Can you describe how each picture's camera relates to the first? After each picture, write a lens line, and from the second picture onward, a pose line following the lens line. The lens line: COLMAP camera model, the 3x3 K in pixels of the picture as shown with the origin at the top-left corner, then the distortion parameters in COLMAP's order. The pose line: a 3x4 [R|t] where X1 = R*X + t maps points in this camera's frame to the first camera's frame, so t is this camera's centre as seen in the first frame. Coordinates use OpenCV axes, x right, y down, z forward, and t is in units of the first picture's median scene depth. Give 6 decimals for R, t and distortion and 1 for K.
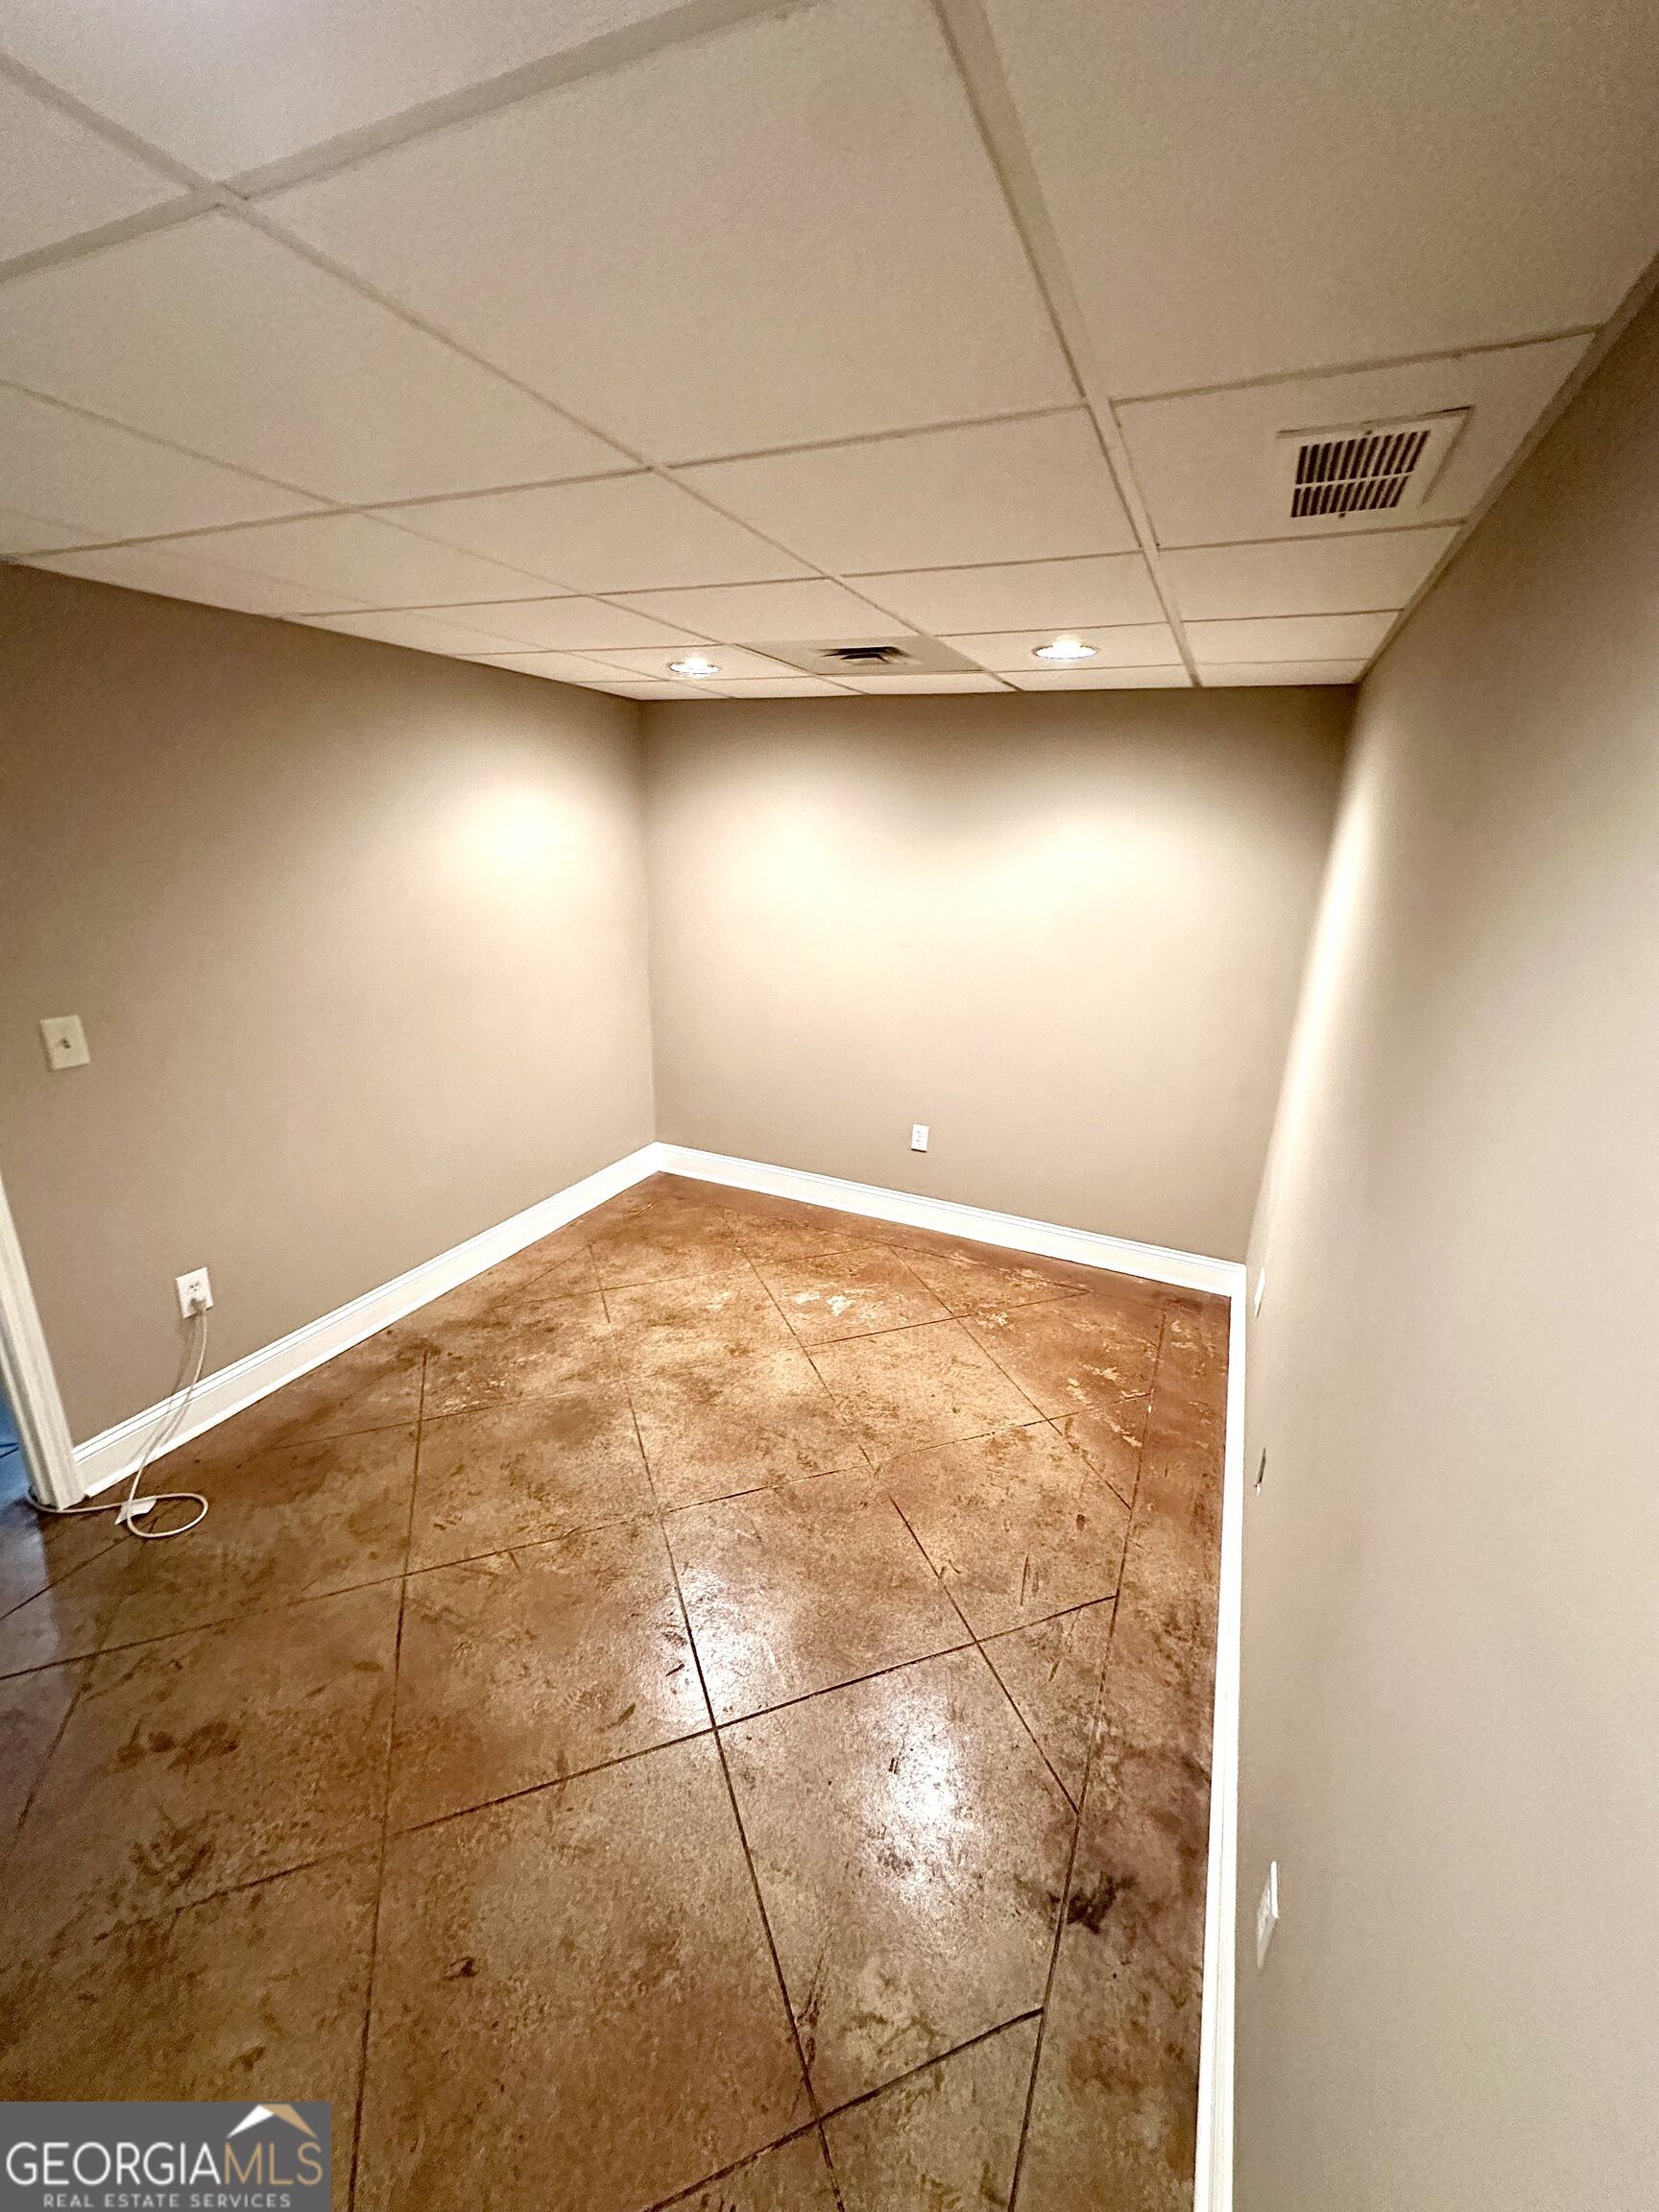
lens RADIAL K [[886.1, 0, 827.1], [0, 886.1, 1105.3], [0, 0, 1]] dist [0.000844, 0.000012]
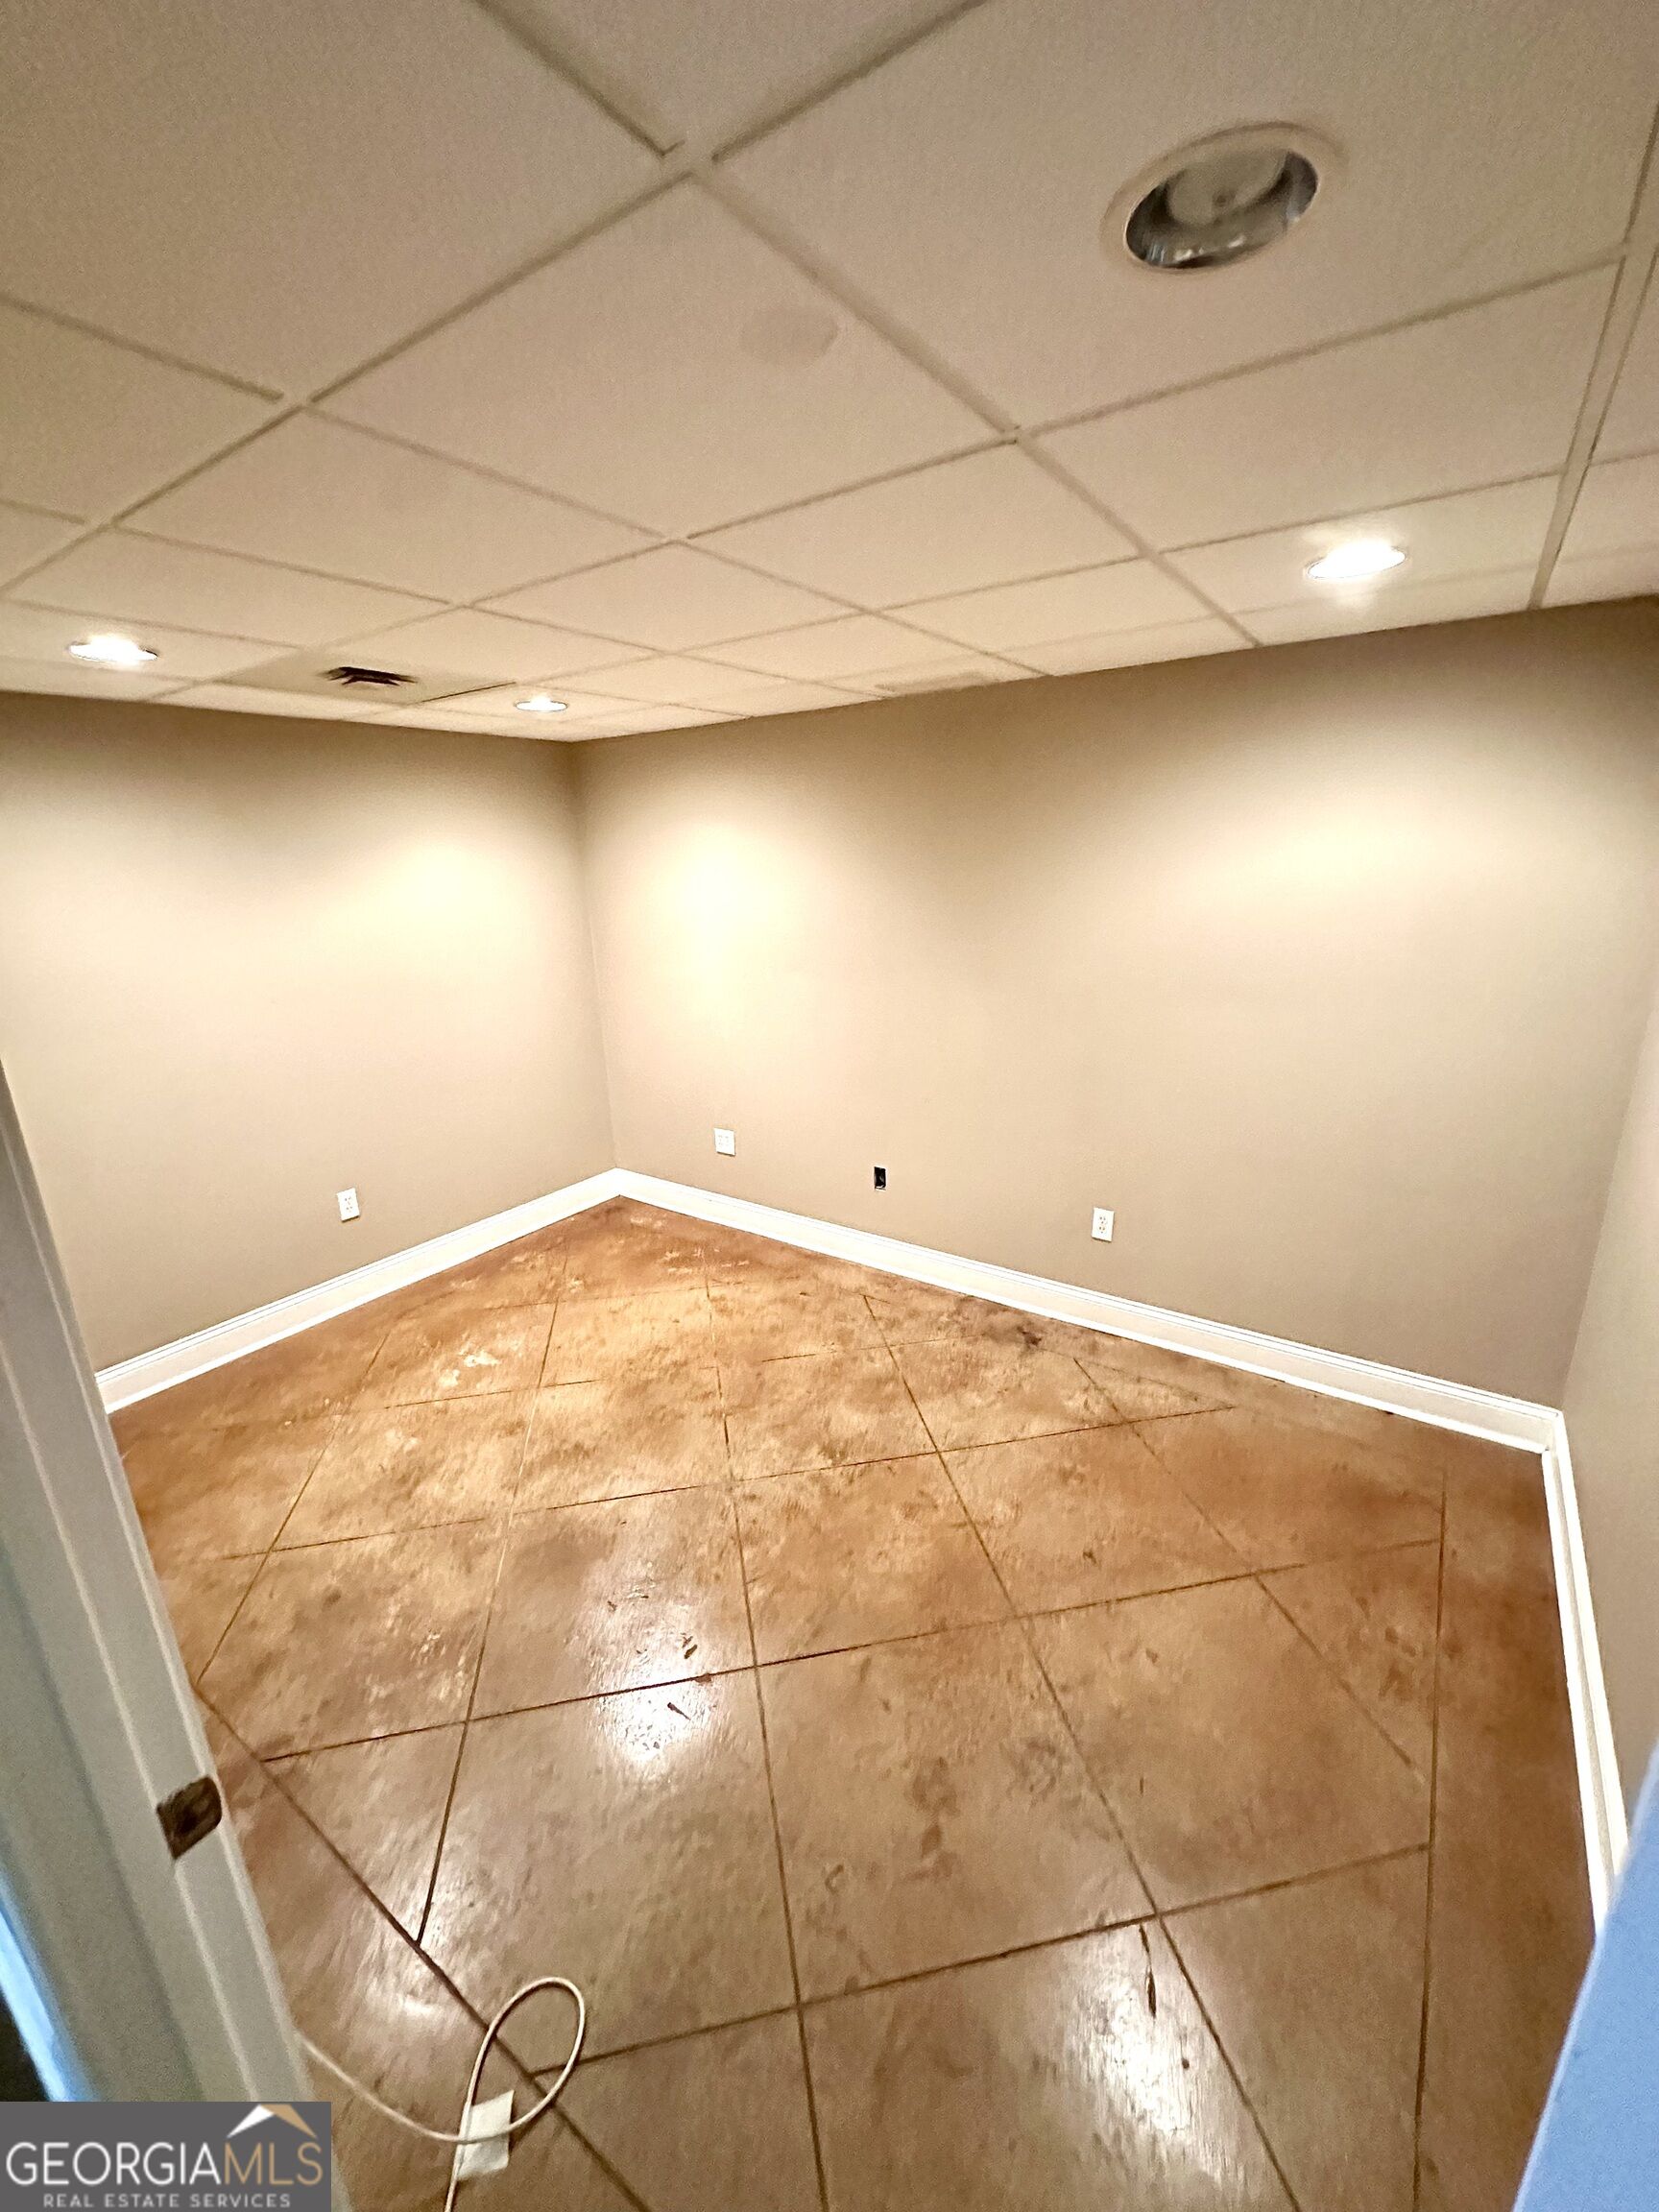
lens RADIAL K [[886.1, 0, 827.2], [0, 886.1, 1106.5], [0, 0, 1]] dist [0.000844, 0.000012]
pose [[0.177986, -0.312110, 0.933225, -0.858204], [0.339249, 0.909688, 0.239536, -0.146152], [-0.923705, 0.273962, 0.267795, 0.394583]]
